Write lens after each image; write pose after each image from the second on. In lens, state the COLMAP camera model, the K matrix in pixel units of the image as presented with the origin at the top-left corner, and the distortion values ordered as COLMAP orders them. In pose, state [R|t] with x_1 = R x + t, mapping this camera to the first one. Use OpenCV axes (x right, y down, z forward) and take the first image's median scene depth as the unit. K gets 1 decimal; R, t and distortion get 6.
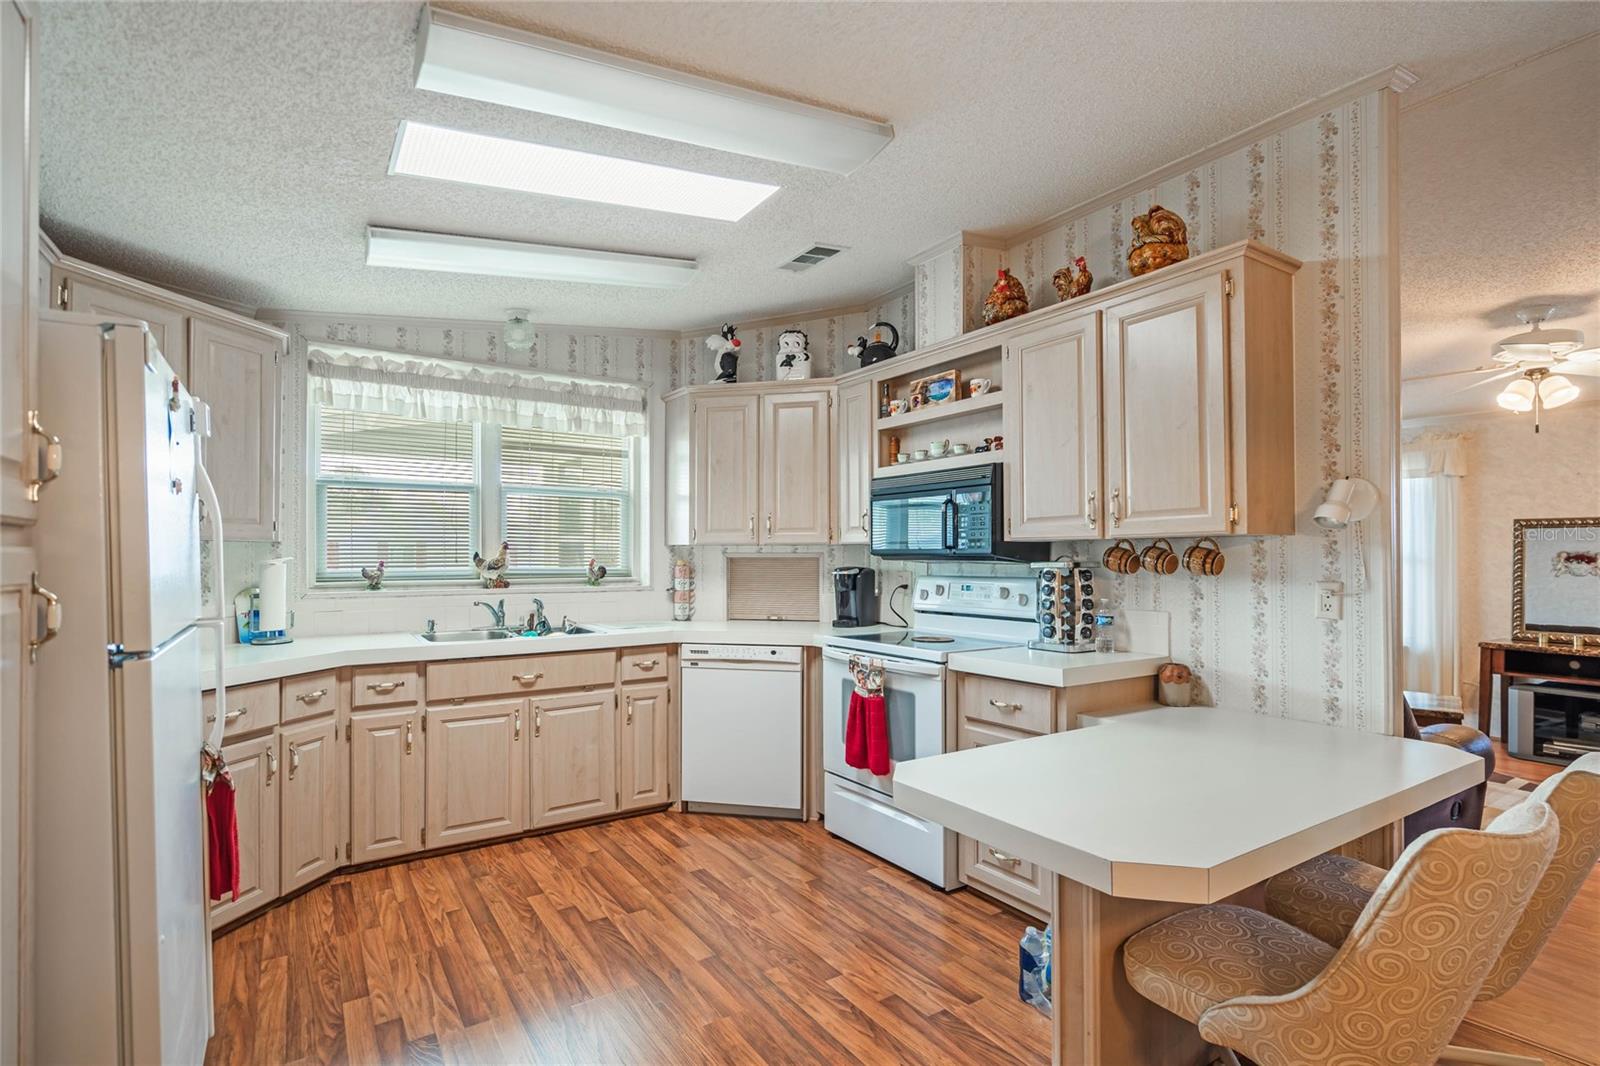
lens RADIAL K [[771.4, 0, 800.3], [0, 771.4, 555.7], [0, 0, 1]] dist [0.008995, -0.002907]
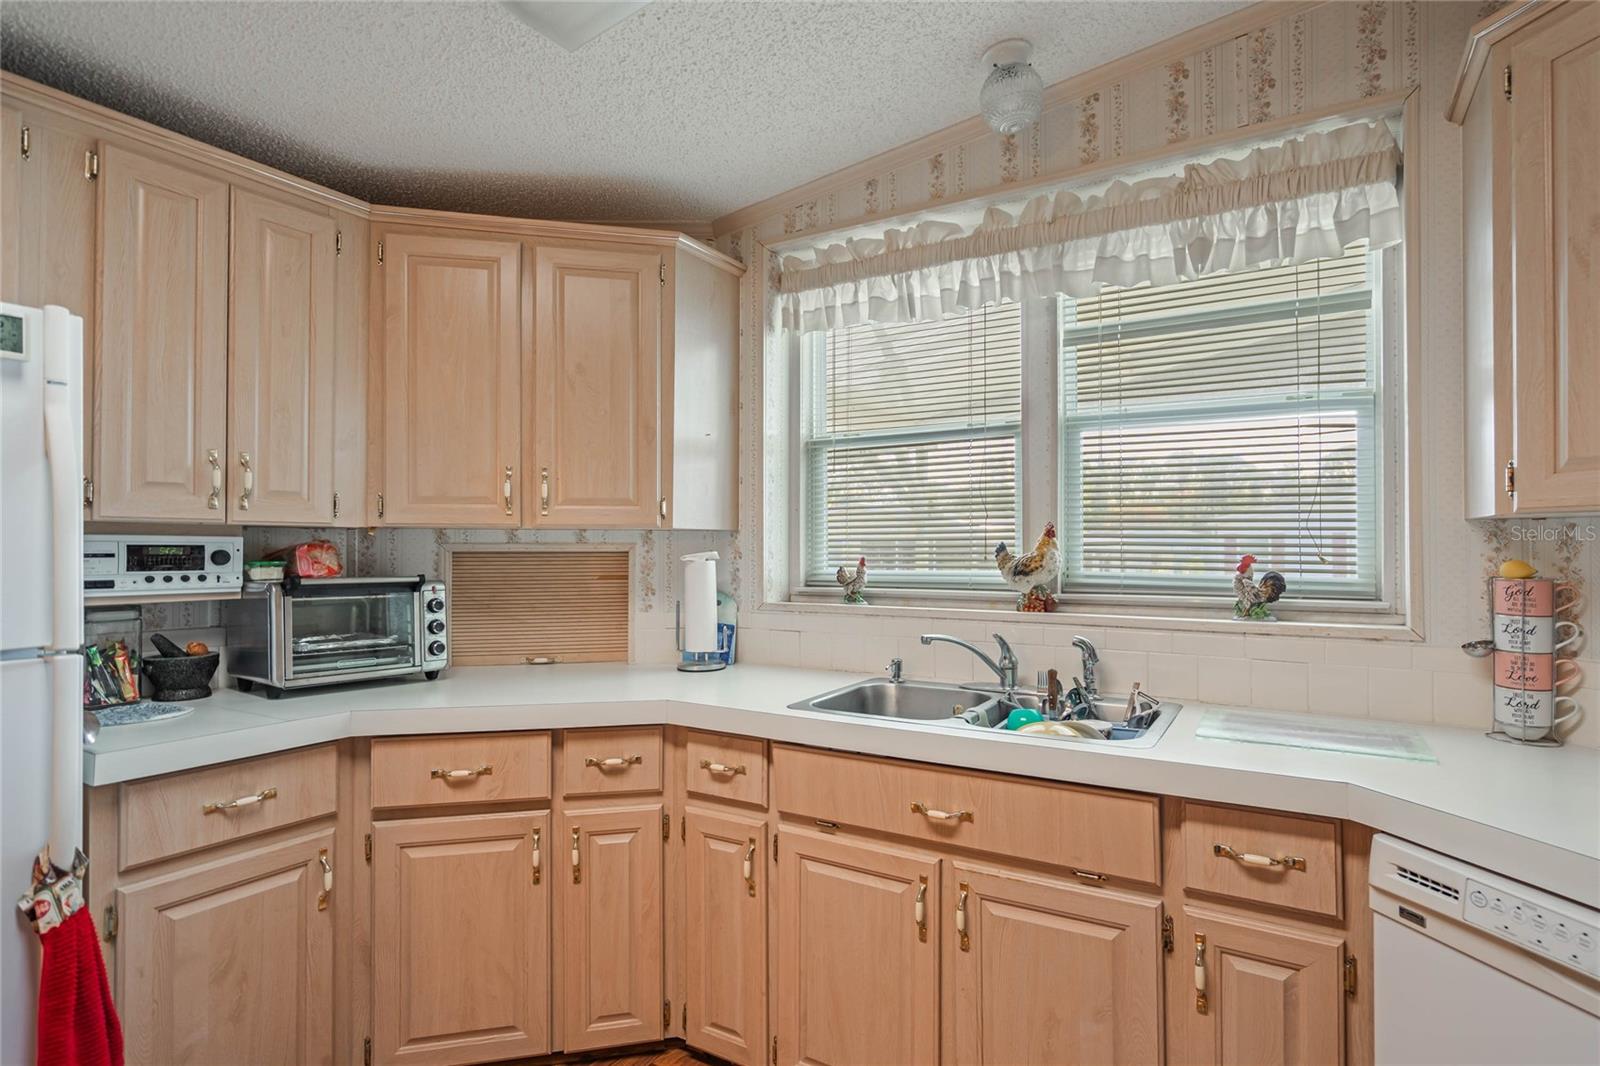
lens RADIAL K [[830.0, 0, 787.0], [0, 830.0, 539.8], [0, 0, 1]] dist [-0.000519, 0.003002]
pose [[0.409263, -0.010998, -0.912350, 0.061417], [-0.000633, 0.999924, -0.012338, 0.000757], [0.912416, 0.005627, 0.409225, 0.705532]]
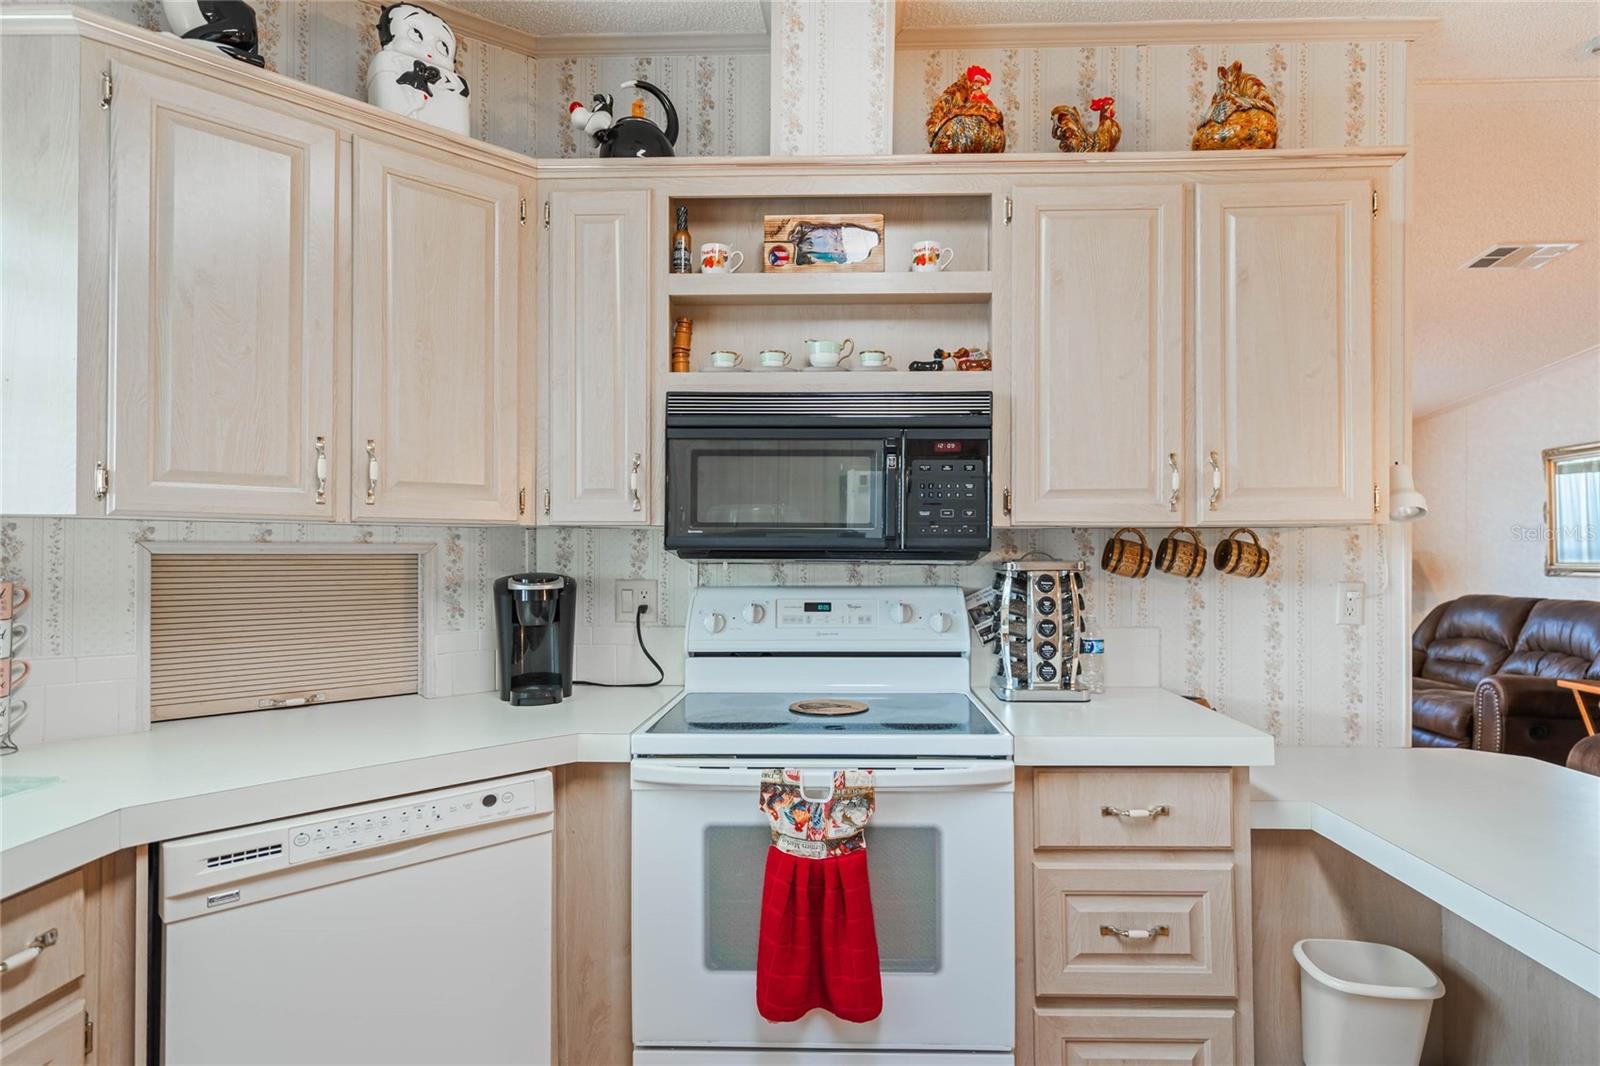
lens RADIAL K [[830.0, 0, 806.5], [0, 830.0, 547.9], [0, 0, 1]] dist [-0.000519, 0.003002]
pose [[0.575931, 0.001328, 0.817497, -0.300198], [-0.003304, 0.999994, 0.000704, -0.002406], [-0.817492, -0.003107, 0.575932, 0.665259]]
